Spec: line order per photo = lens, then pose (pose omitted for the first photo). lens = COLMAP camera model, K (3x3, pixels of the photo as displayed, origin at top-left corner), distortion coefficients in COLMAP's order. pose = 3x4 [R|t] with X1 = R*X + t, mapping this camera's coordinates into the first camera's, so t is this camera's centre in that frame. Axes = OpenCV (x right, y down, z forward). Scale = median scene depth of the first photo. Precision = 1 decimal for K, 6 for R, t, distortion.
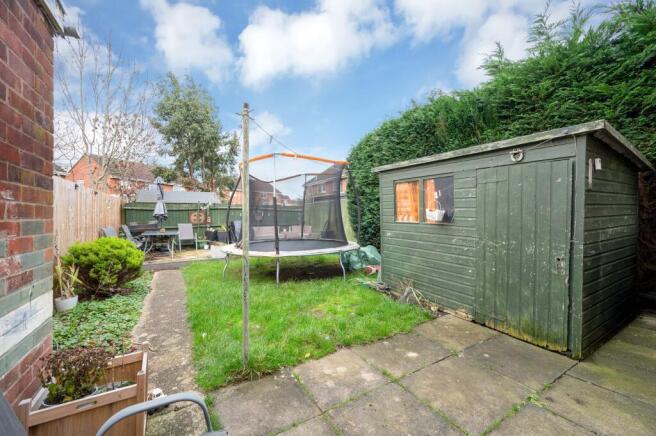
lens RADIAL K [[265.3, 0, 328.5], [0, 265.3, 212.6], [0, 0, 1]] dist [-0.005673, -0.000387]
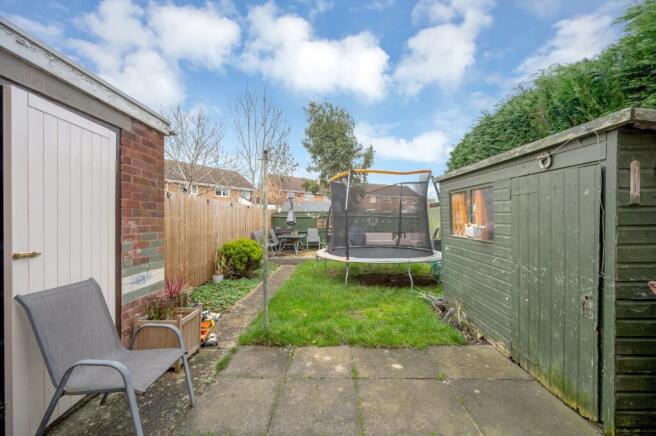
lens RADIAL K [[265.3, 0, 328.1], [0, 265.3, 219.3], [0, 0, 1]] dist [-0.005673, -0.000387]
pose [[0.849776, 0.004805, -0.527122, 0.518872], [0.000889, 0.999944, 0.010548, -0.044174], [0.527143, -0.009432, 0.849724, -0.019437]]
